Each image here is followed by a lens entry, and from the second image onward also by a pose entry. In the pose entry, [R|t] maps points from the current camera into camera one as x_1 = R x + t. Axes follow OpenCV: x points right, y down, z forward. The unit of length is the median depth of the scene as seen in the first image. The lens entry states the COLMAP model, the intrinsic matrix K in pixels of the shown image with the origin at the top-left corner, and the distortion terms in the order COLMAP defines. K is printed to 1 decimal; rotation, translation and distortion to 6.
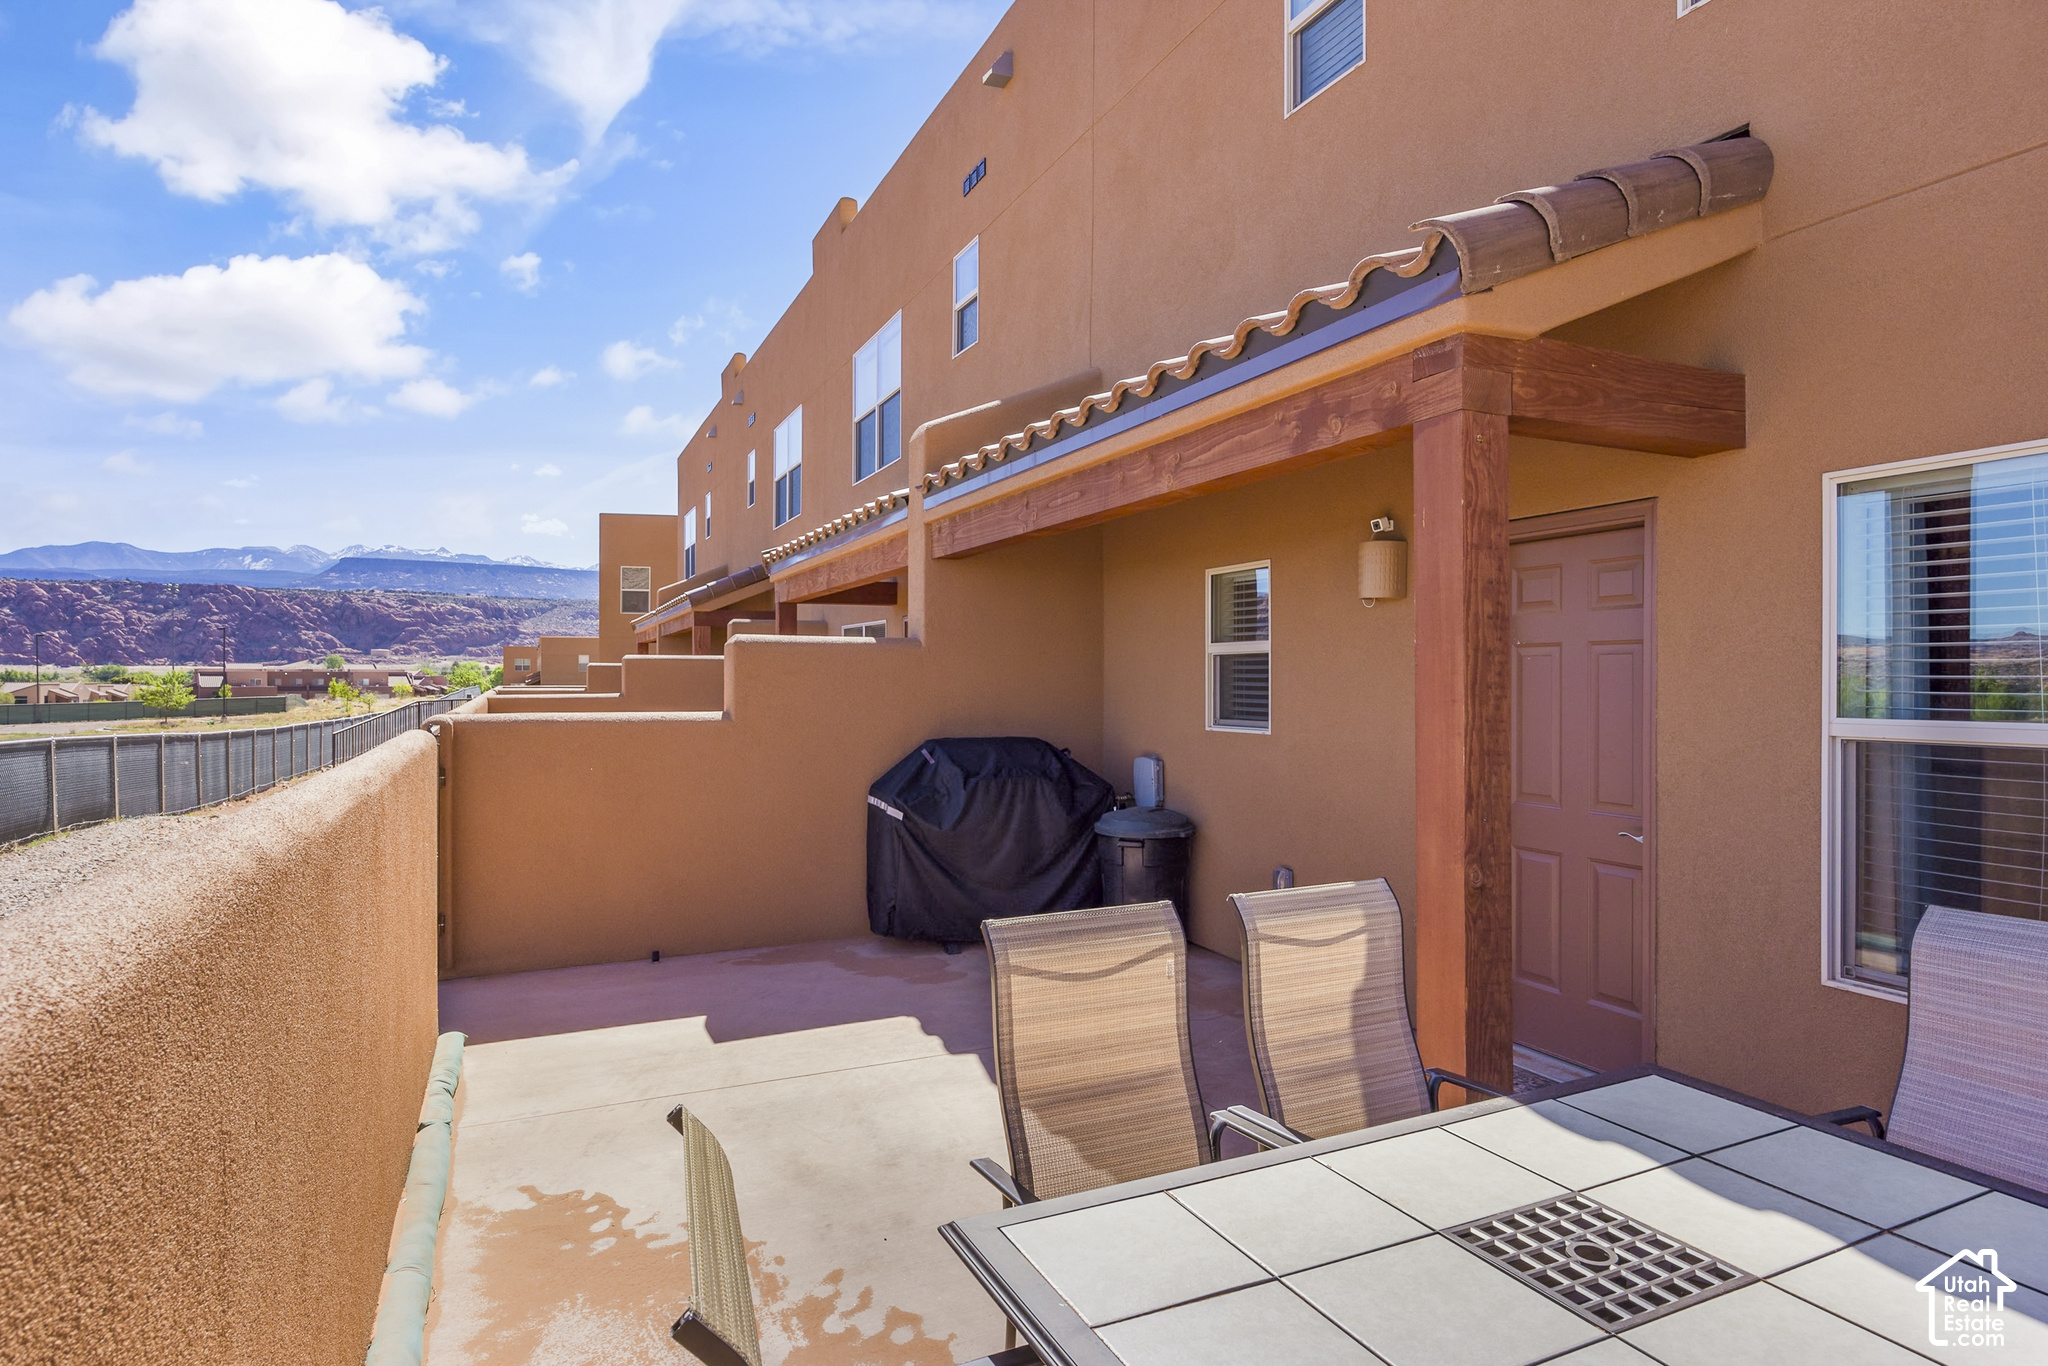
lens RADIAL K [[1099.1, 0, 1024.0], [0, 1099.1, 680.9], [0, 0, 1]] dist [-0.001675, -0.000059]
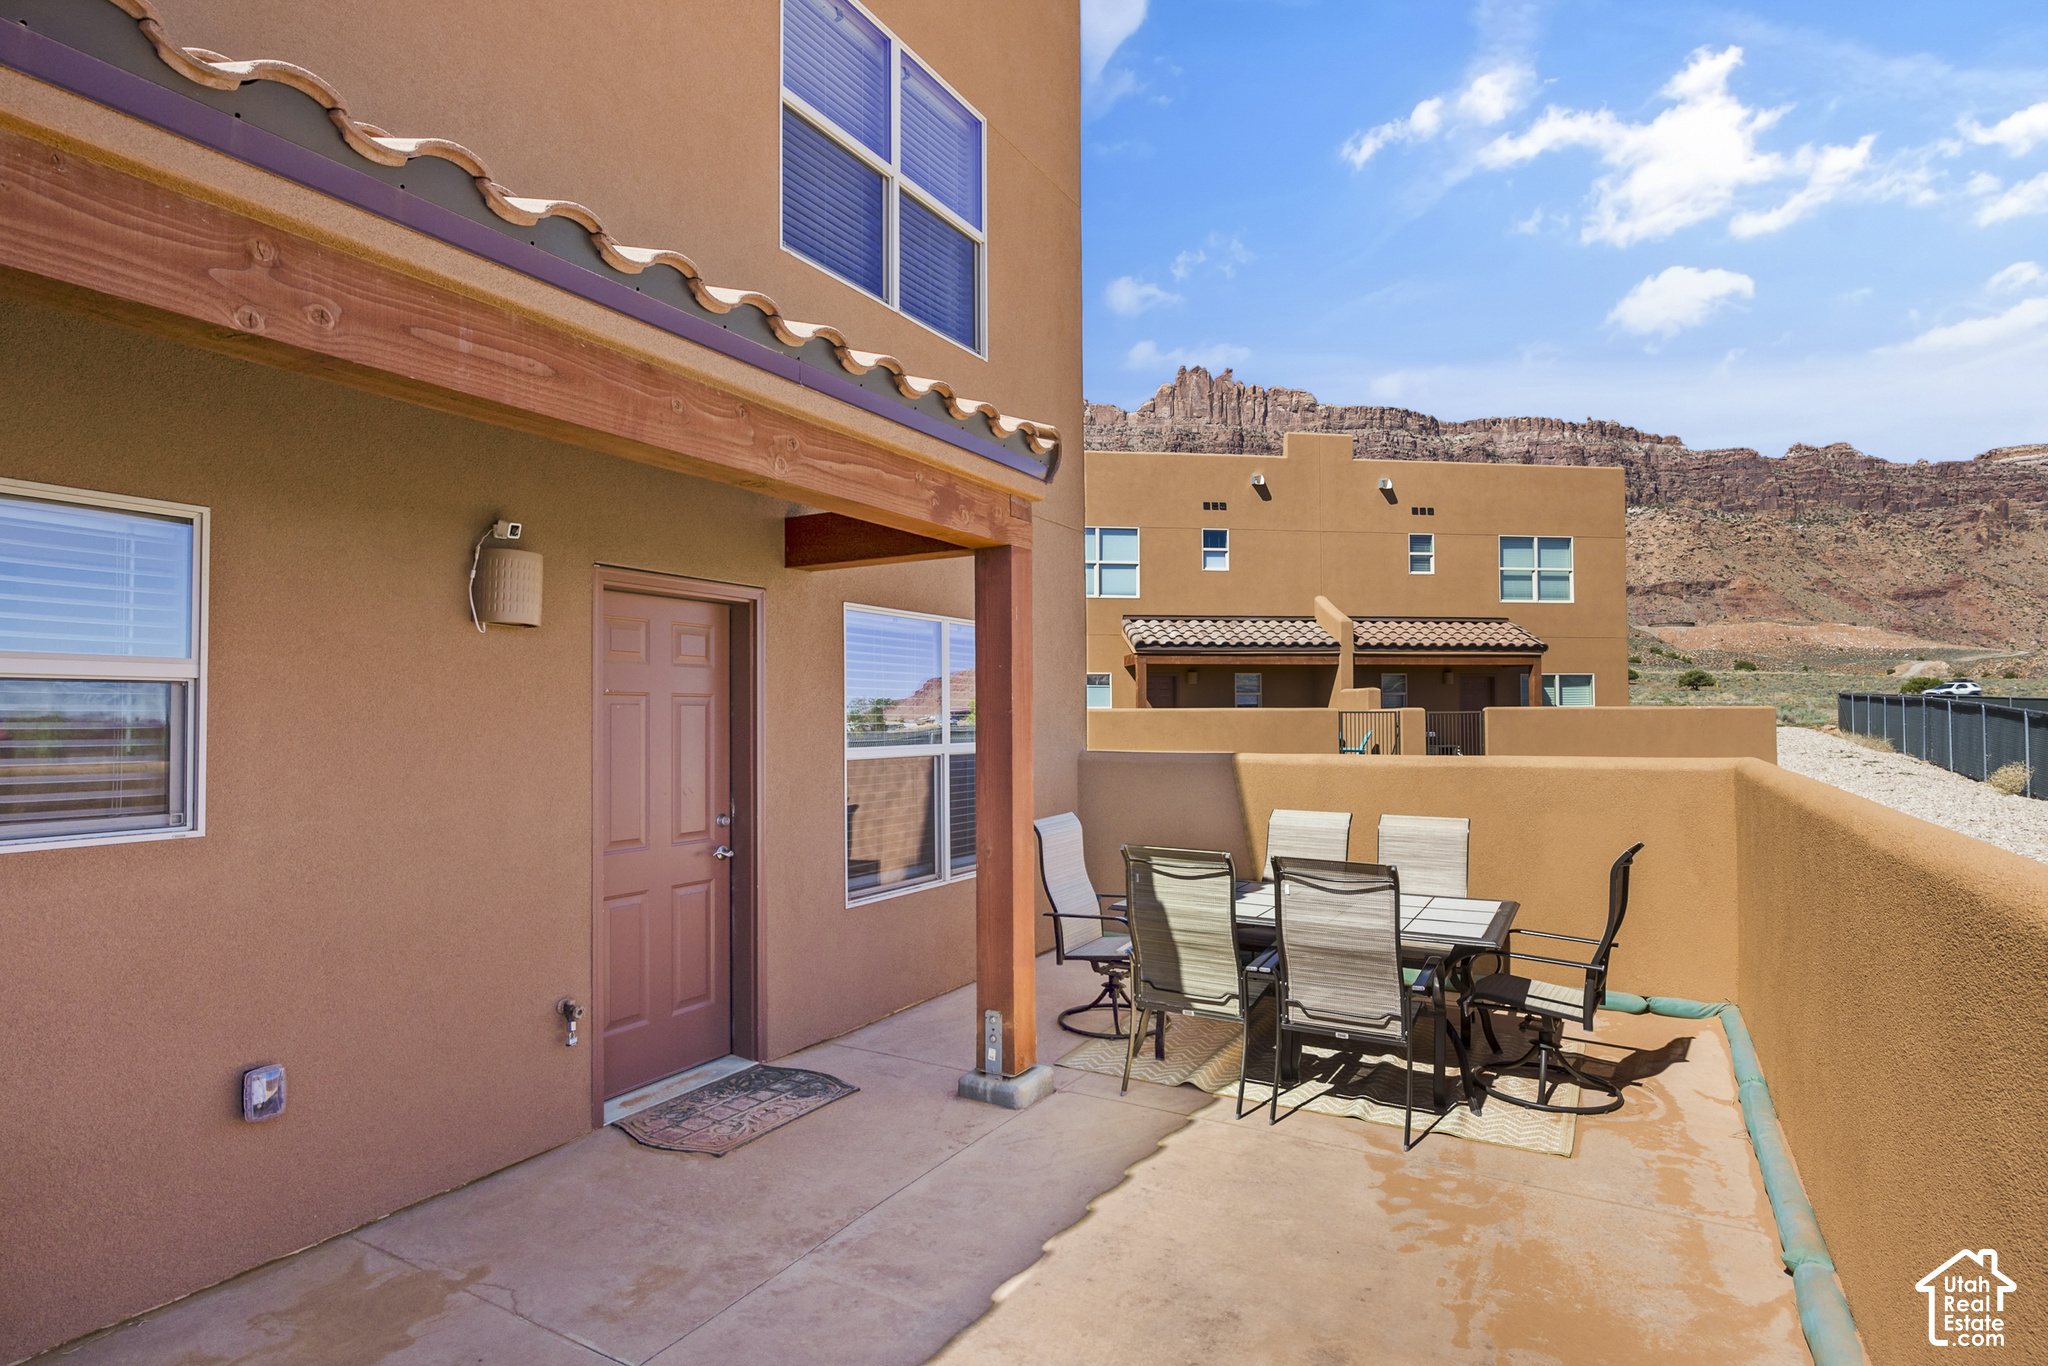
lens RADIAL K [[1090.0, 0, 1026.1], [0, 1090.0, 697.4], [0, 0, 1]] dist [0.002692, 0.000380]
pose [[-0.597837, 0.013406, 0.801506, -0.676981], [0.005490, 0.999905, -0.012629, -0.018064], [-0.801599, -0.003149, -0.597854, 1.586480]]
